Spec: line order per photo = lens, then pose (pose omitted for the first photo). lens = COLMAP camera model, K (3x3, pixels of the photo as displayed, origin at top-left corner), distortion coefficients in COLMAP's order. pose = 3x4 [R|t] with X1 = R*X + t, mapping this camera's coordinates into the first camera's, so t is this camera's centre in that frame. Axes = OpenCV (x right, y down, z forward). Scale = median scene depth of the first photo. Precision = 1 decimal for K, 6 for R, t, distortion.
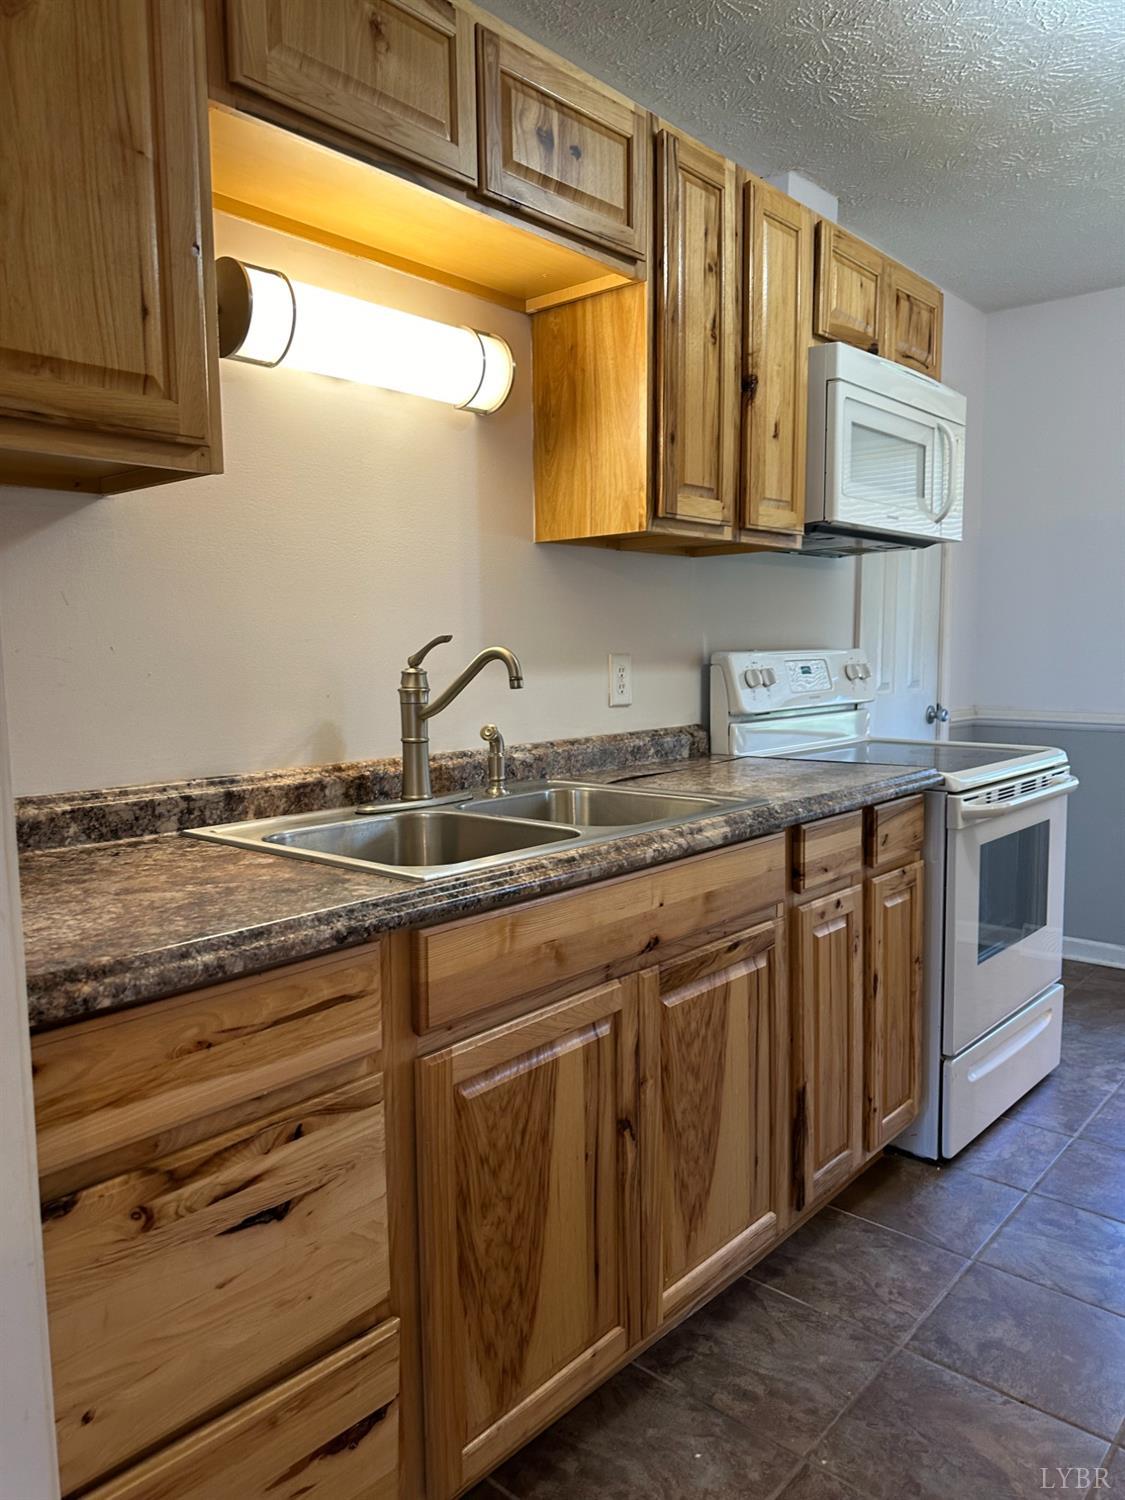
lens RADIAL K [[1059.4, 0, 551.1], [0, 1059.4, 757.2], [0, 0, 1]] dist [0.053945, -0.060132]
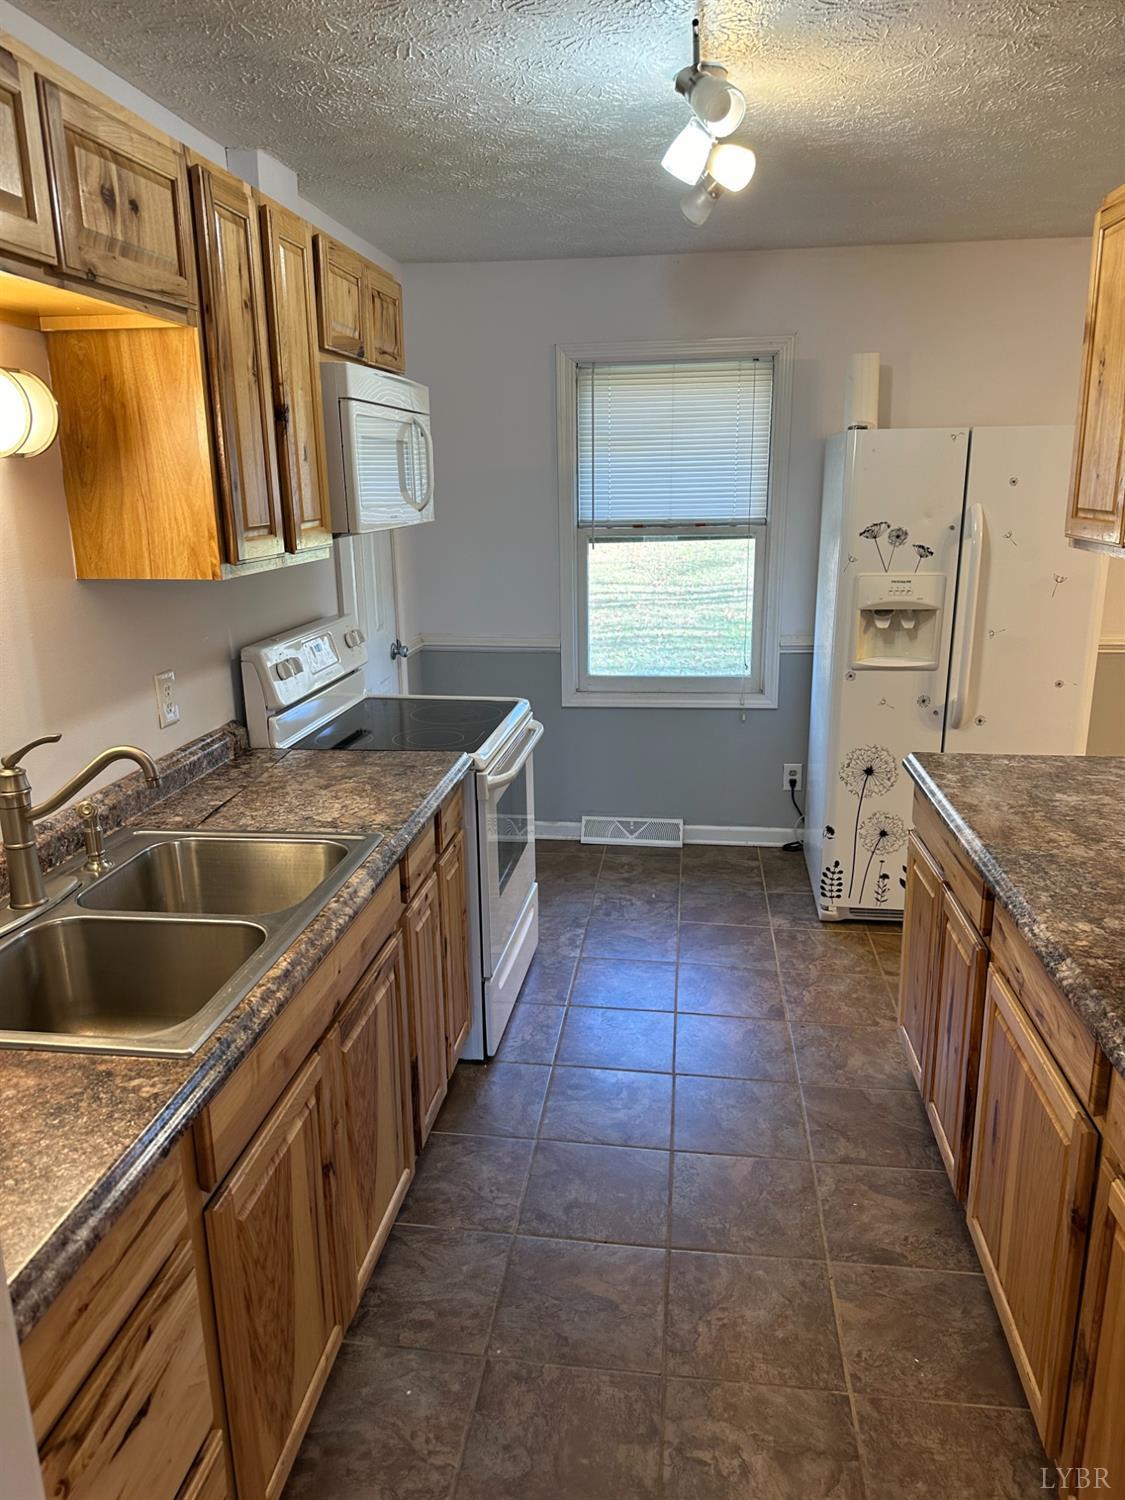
lens RADIAL K [[1059.4, 0, 551.1], [0, 1059.4, 757.2], [0, 0, 1]] dist [0.053945, -0.060132]
pose [[0.830431, -0.144975, 0.537928, -0.212771], [0.062533, 0.983703, 0.168579, -0.196486], [-0.553601, -0.106355, 0.825963, -0.019308]]
